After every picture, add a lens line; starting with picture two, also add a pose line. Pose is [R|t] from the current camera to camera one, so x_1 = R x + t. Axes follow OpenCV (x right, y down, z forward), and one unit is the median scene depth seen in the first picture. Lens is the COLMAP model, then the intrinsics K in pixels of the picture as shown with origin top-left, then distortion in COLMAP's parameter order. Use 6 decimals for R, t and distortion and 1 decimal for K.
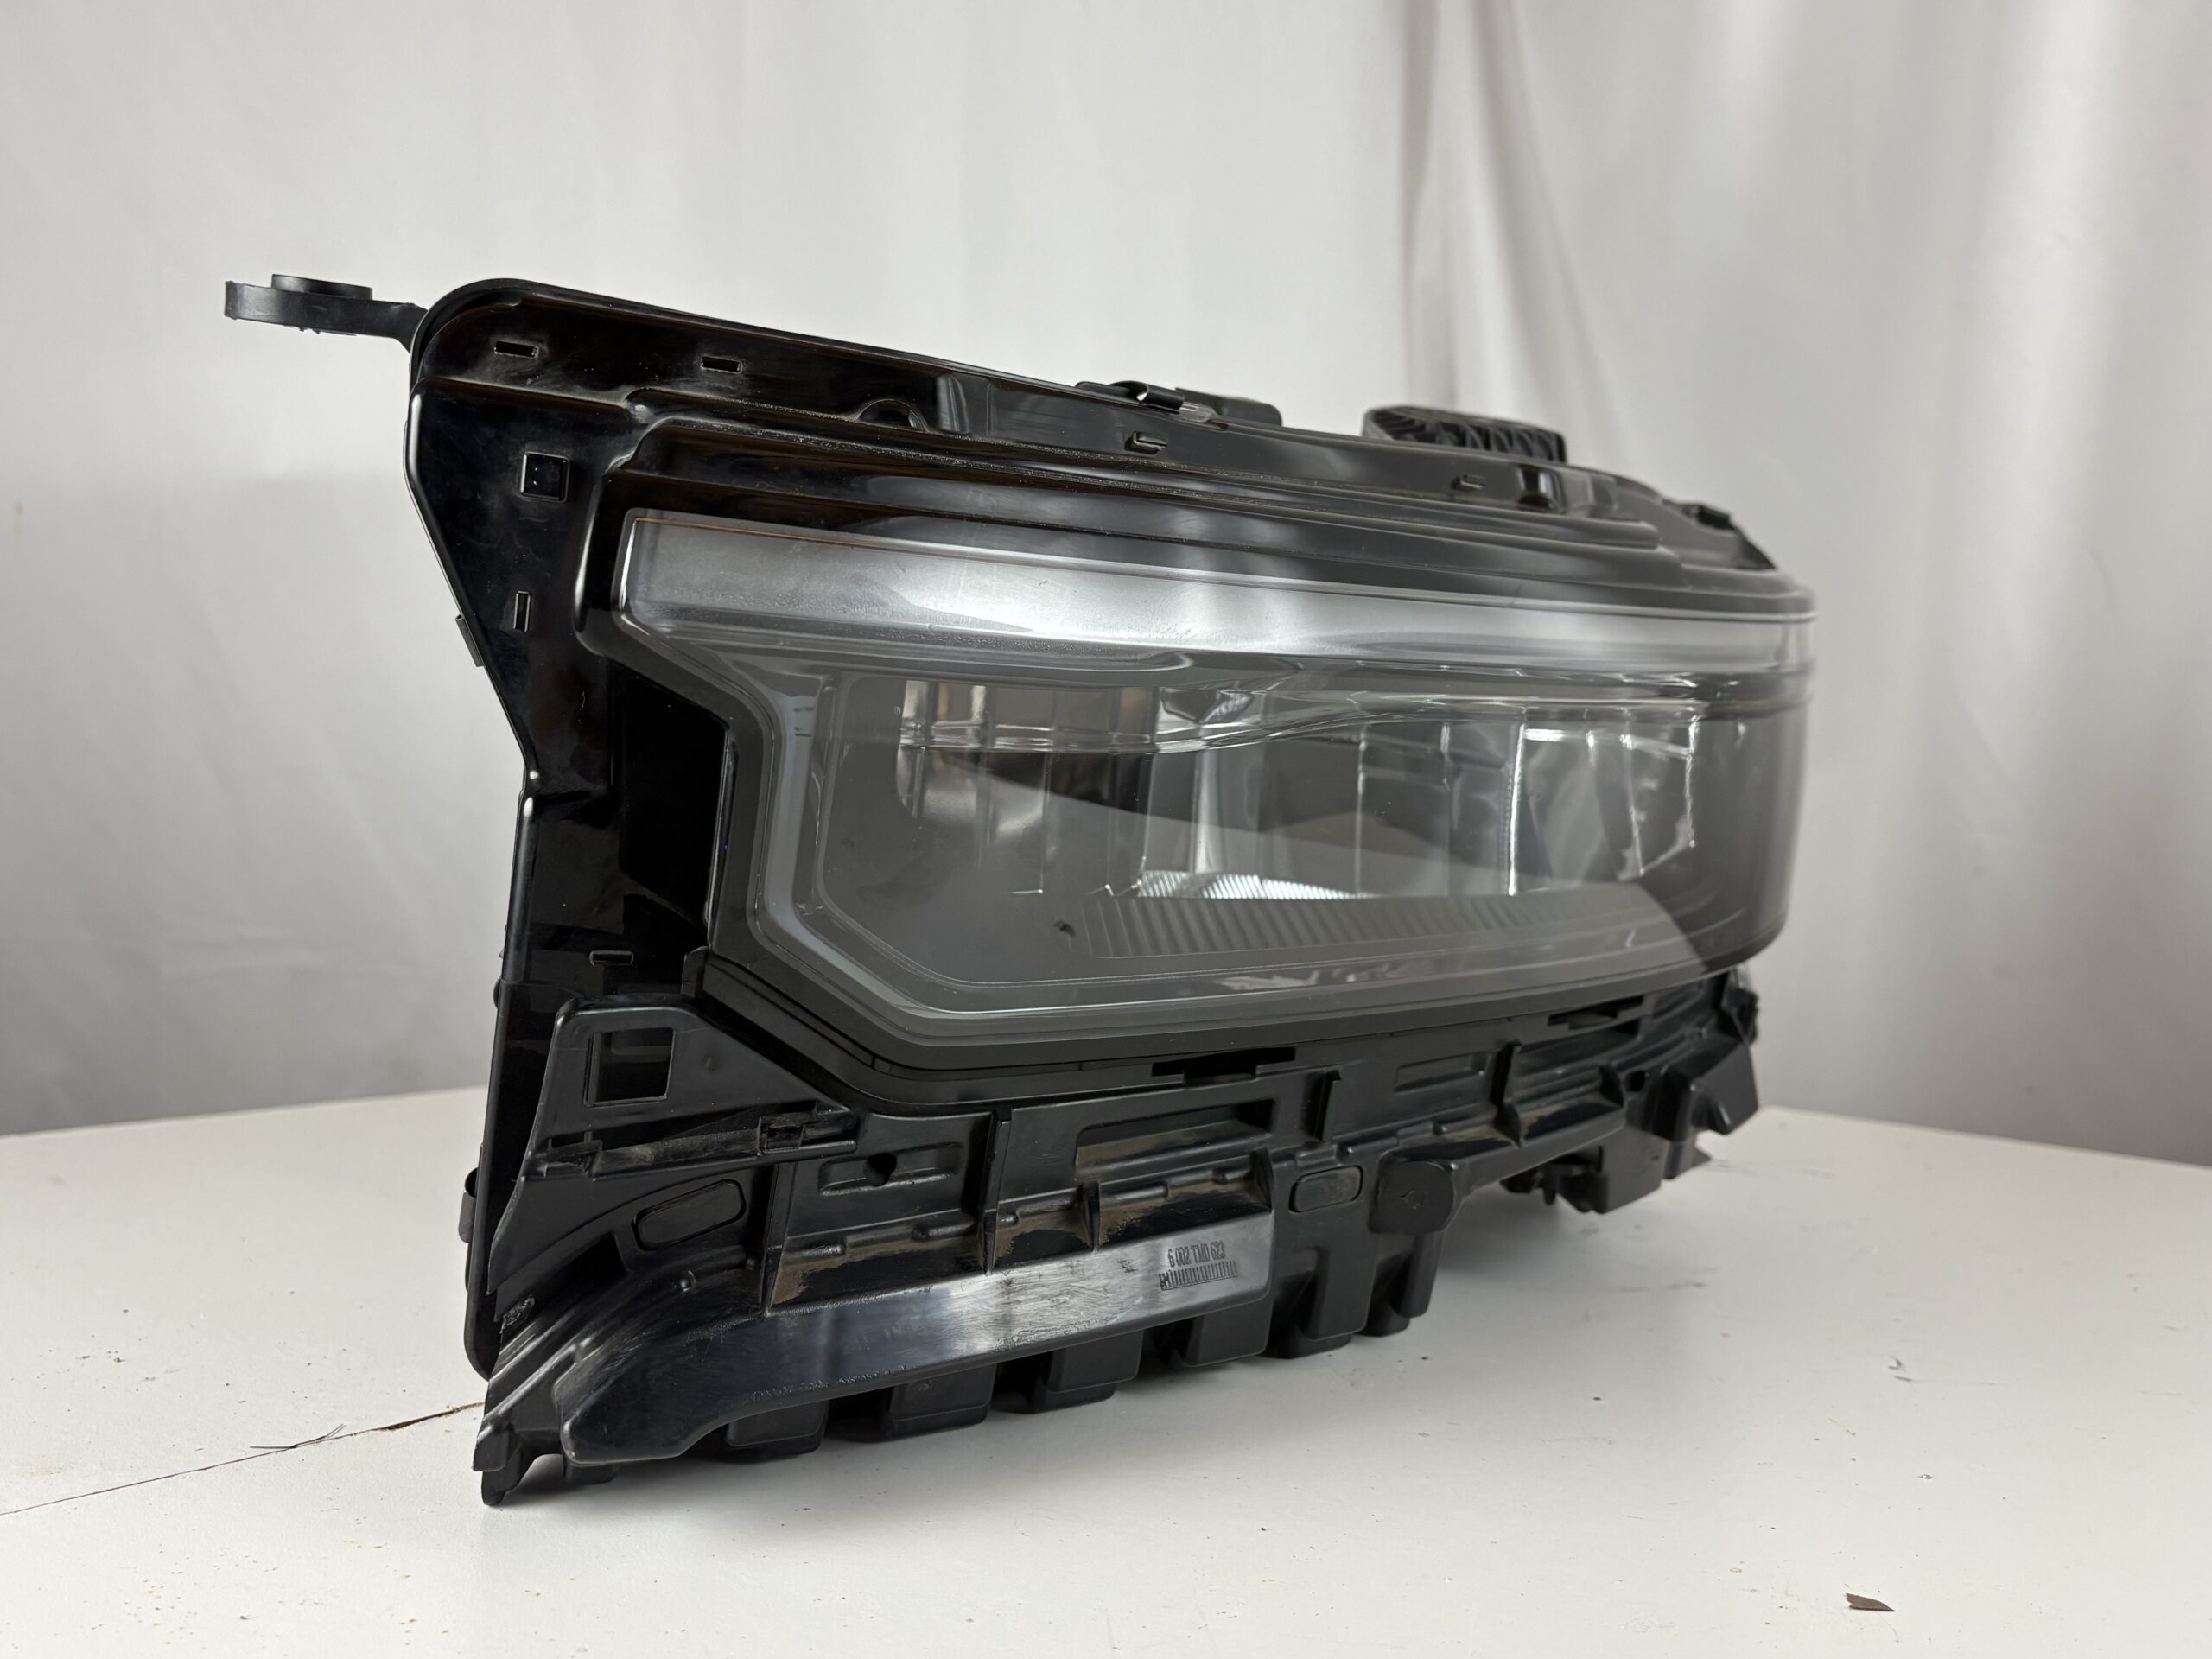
lens RADIAL K [[2004.4, 0, 1120.9], [0, 2004.4, 815.0], [0, 0, 1]] dist [0.016803, 0.000000]
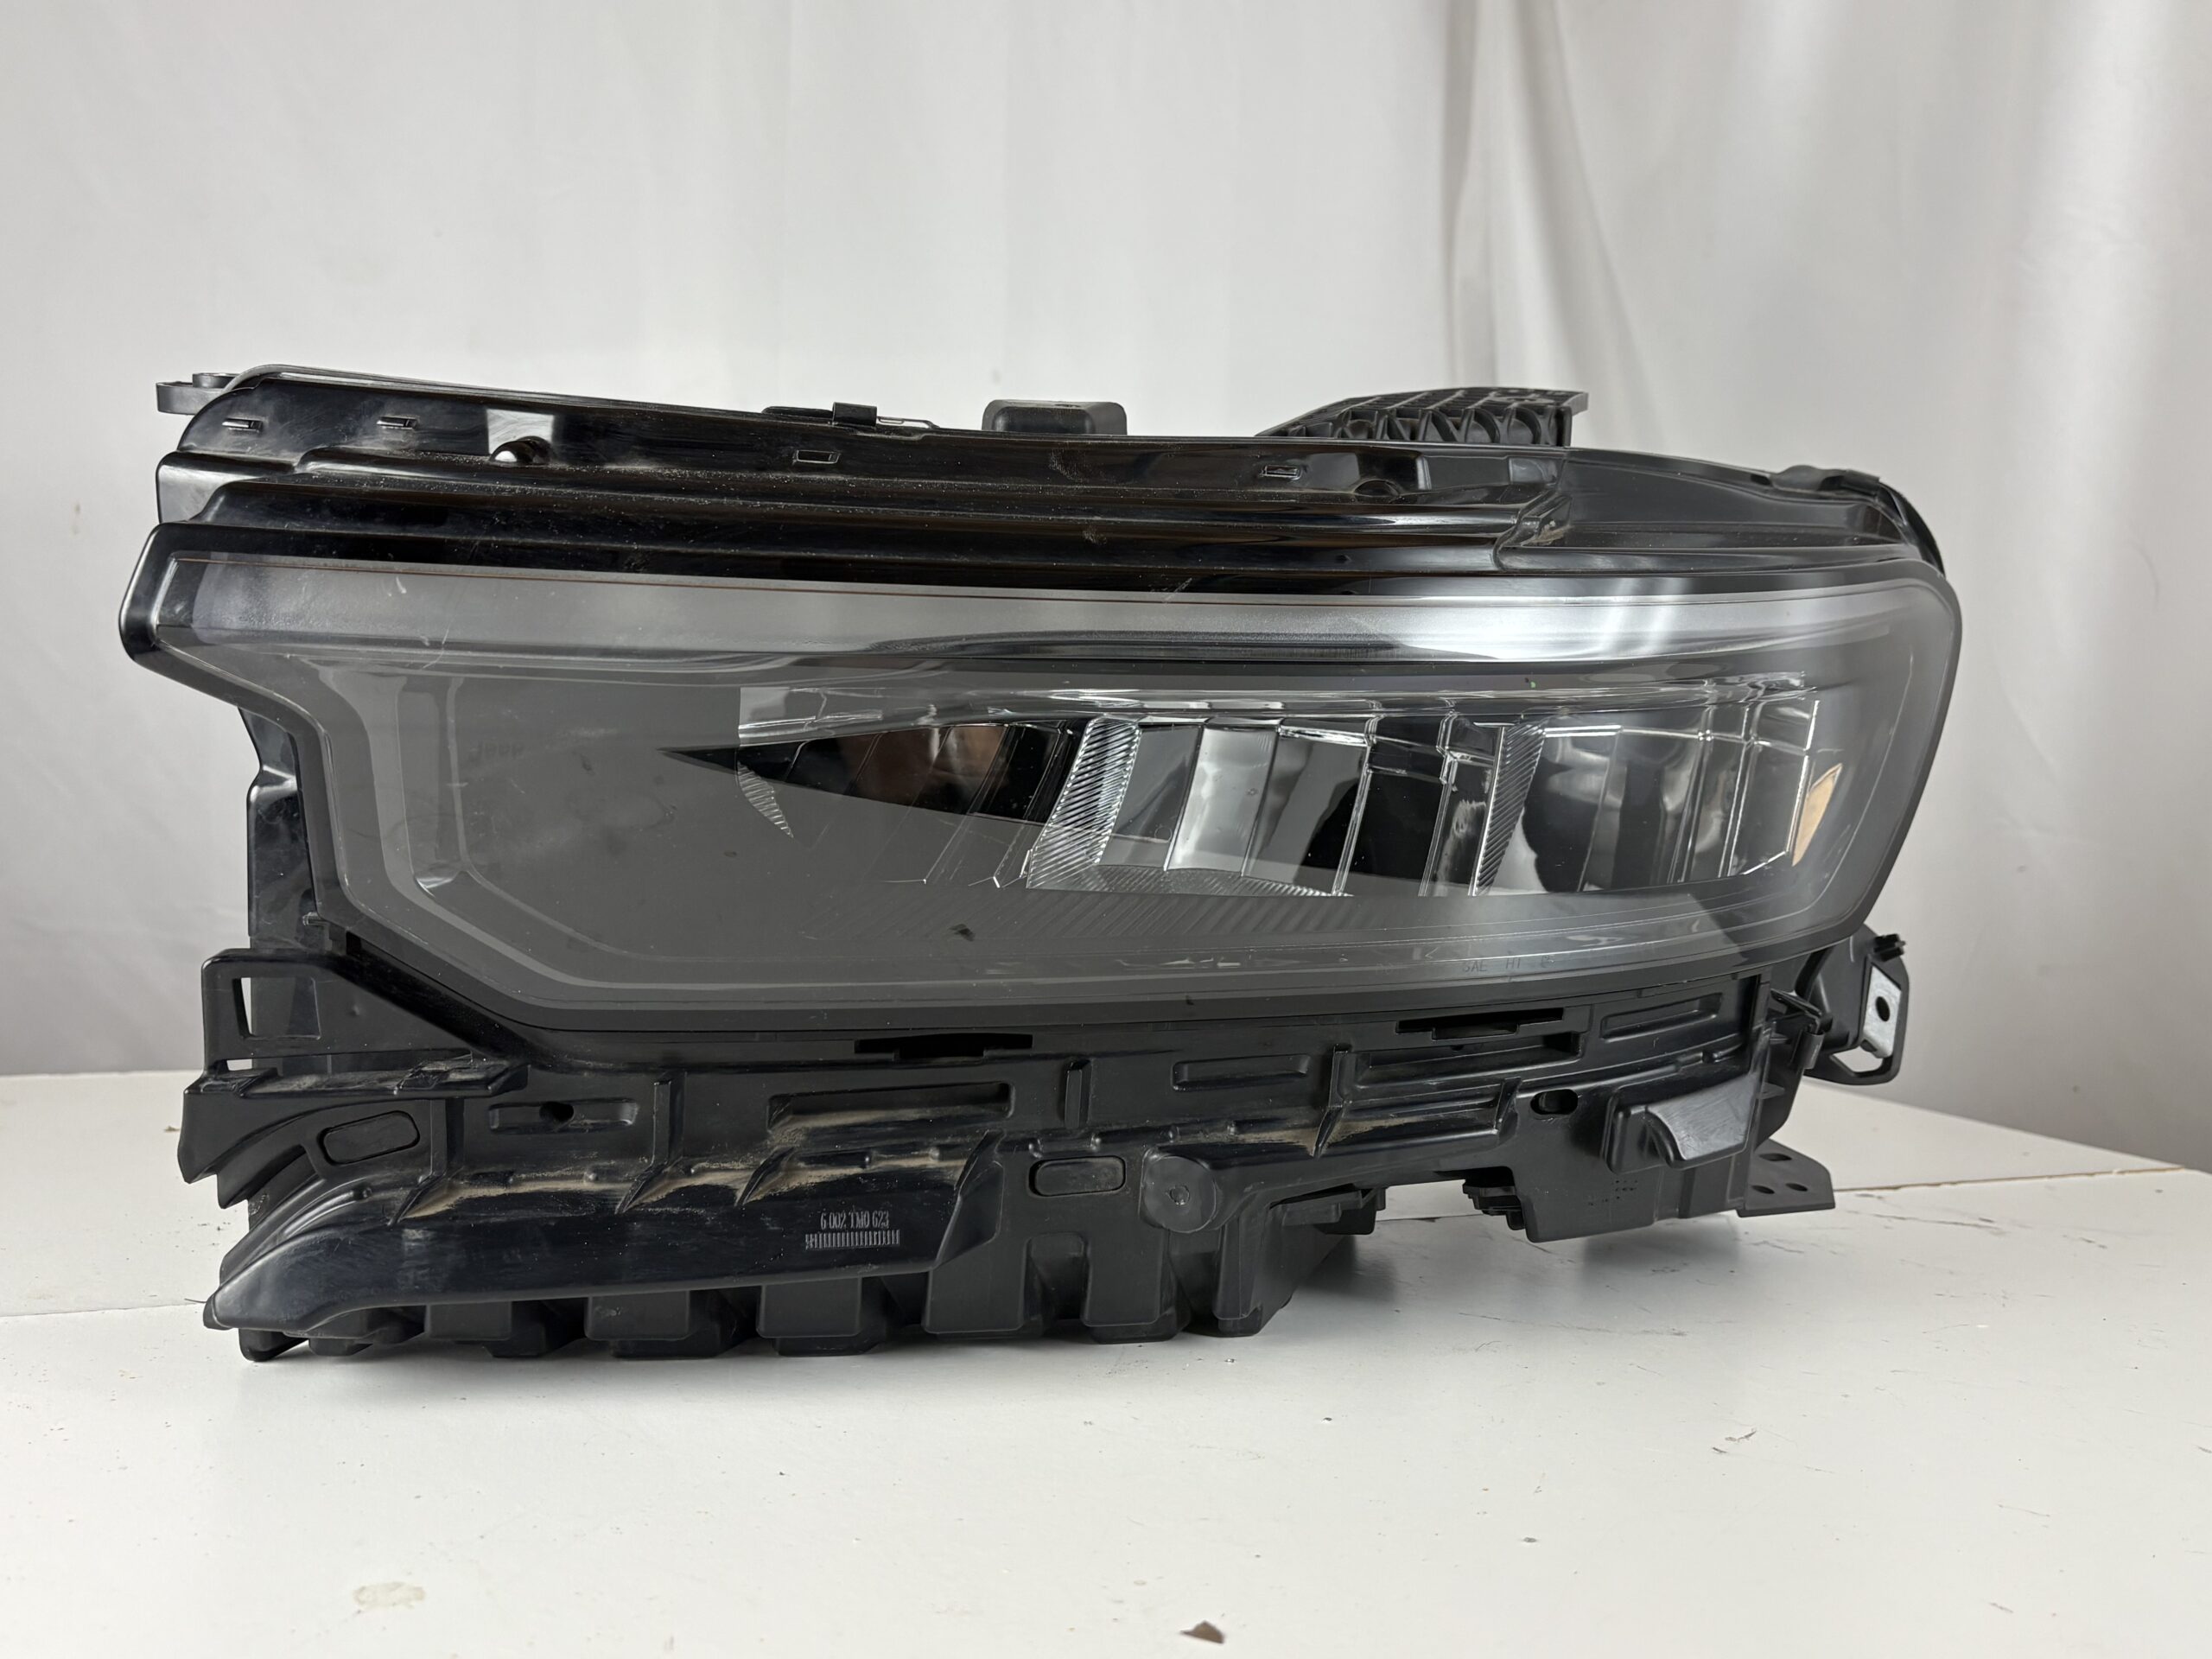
lens RADIAL K [[2004.4, 0, 1126.0], [0, 2004.4, 819.1], [0, 0, 1]] dist [0.016803, 0.000000]
pose [[0.905365, 0.009438, -0.424530, 0.597245], [-0.010129, 0.999949, 0.000630, 0.004223], [0.424514, 0.003730, 0.905414, 0.094516]]
